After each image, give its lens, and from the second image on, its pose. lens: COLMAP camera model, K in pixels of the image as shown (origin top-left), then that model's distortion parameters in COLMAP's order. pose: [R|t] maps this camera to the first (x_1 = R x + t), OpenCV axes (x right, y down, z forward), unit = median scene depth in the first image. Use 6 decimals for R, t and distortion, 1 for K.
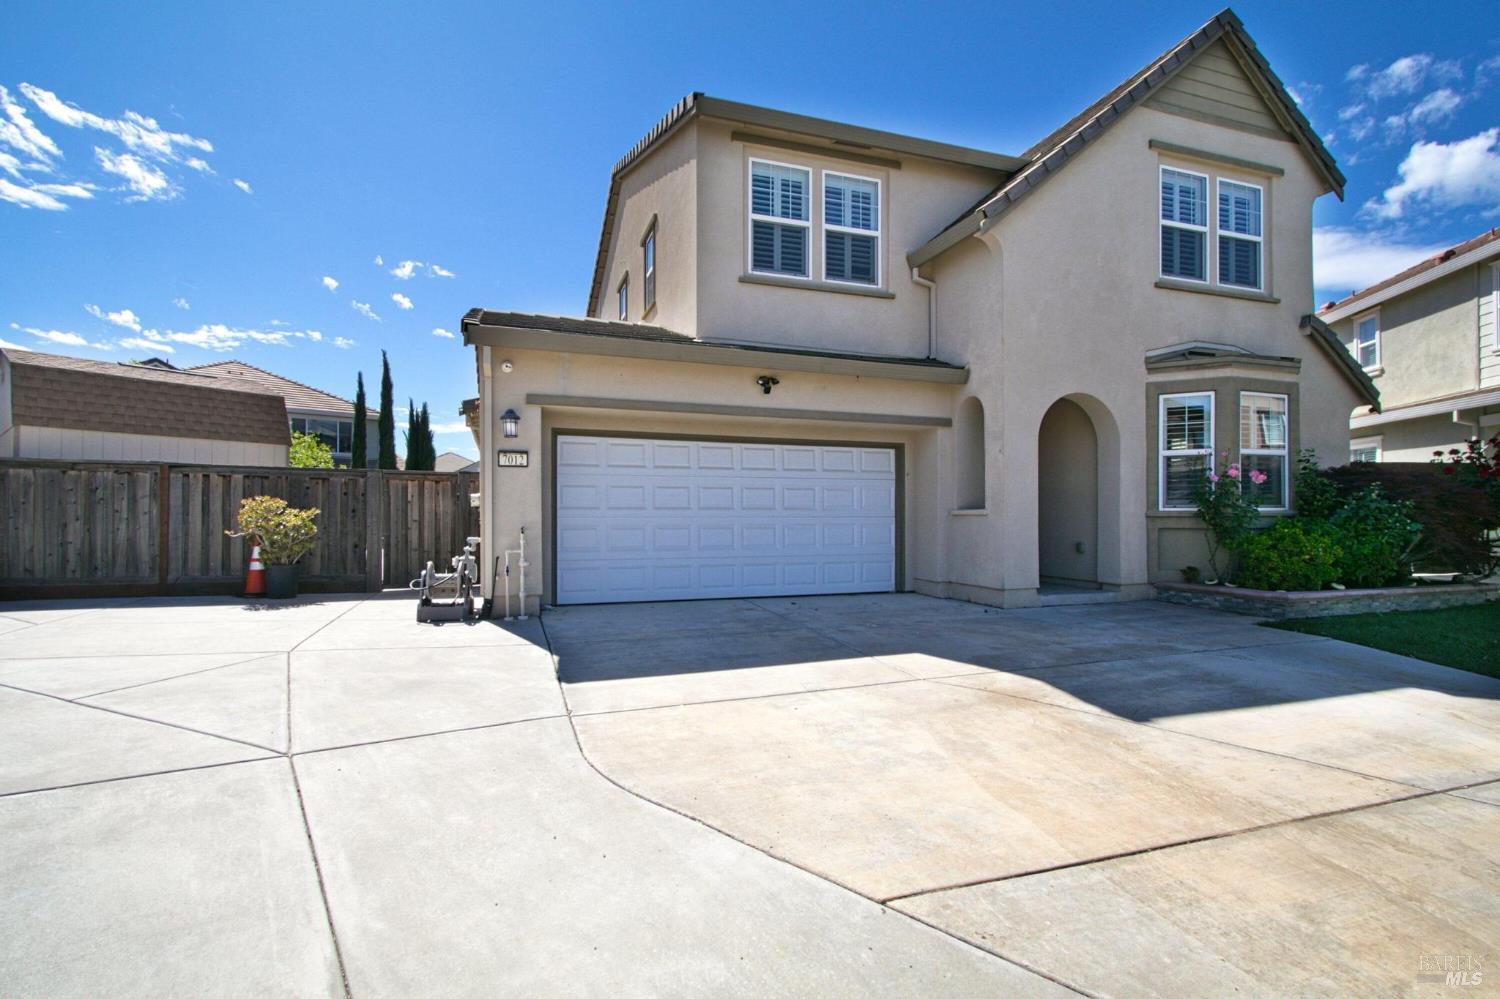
lens RADIAL K [[690.3, 0, 739.7], [0, 690.3, 504.8], [0, 0, 1]] dist [0.002427, -0.000111]
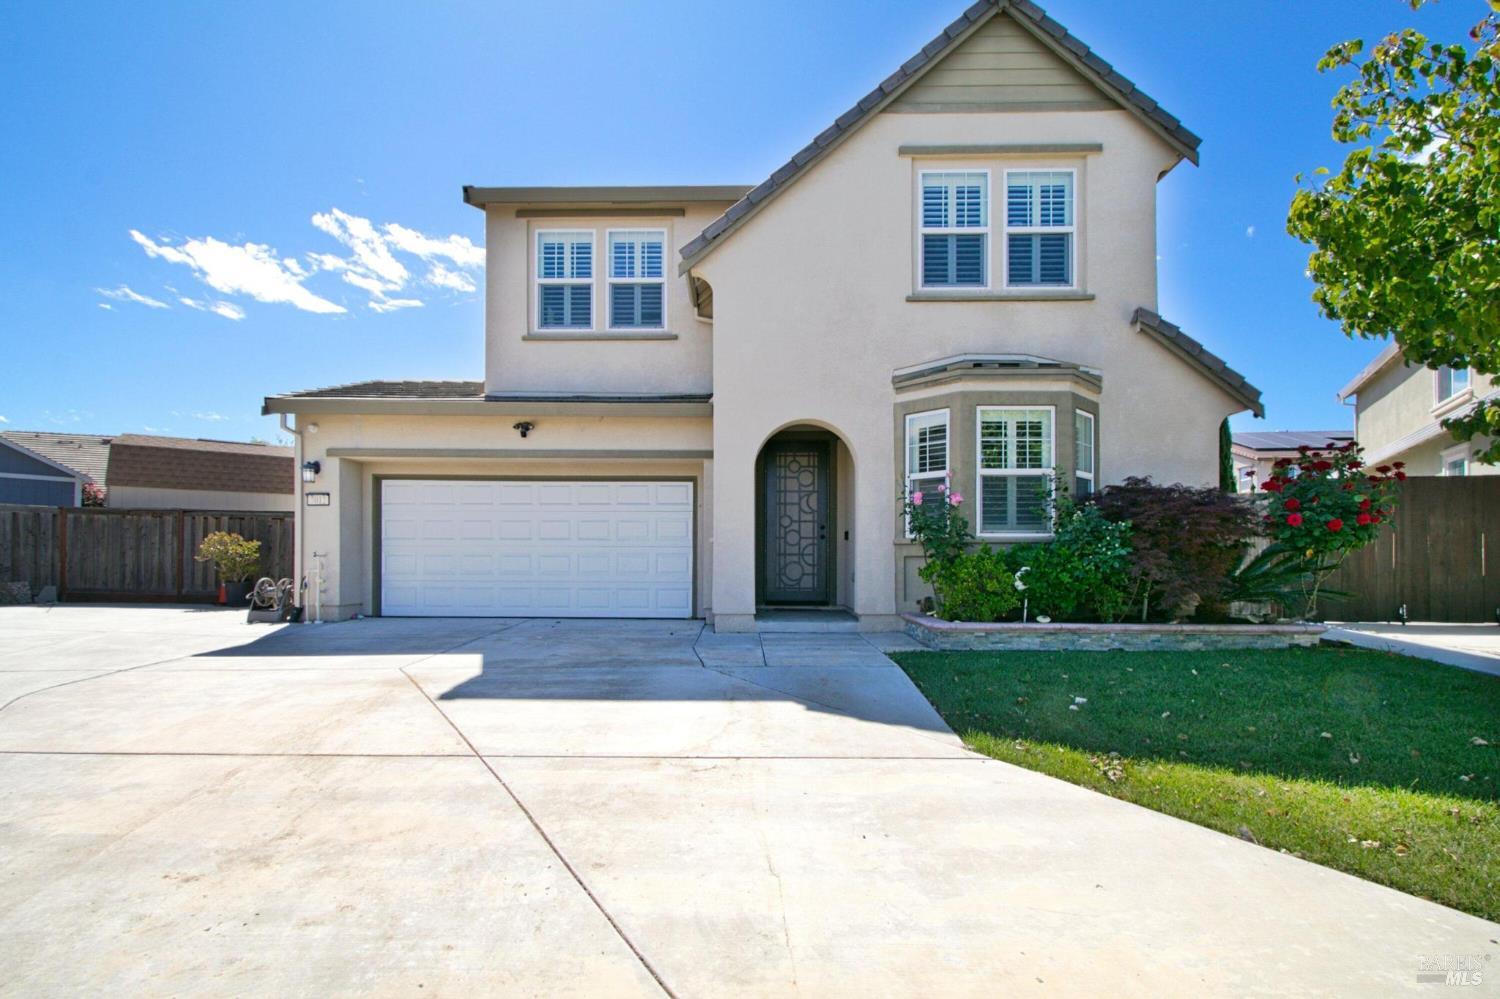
lens RADIAL K [[722.8, 0, 752.1], [0, 722.8, 551.1], [0, 0, 1]] dist [0.002965, 0.000620]
pose [[0.942374, -0.001769, -0.334557, 0.750153], [0.002014, 0.999998, 0.000386, 0.026404], [0.334556, -0.001037, 0.942375, -0.002554]]
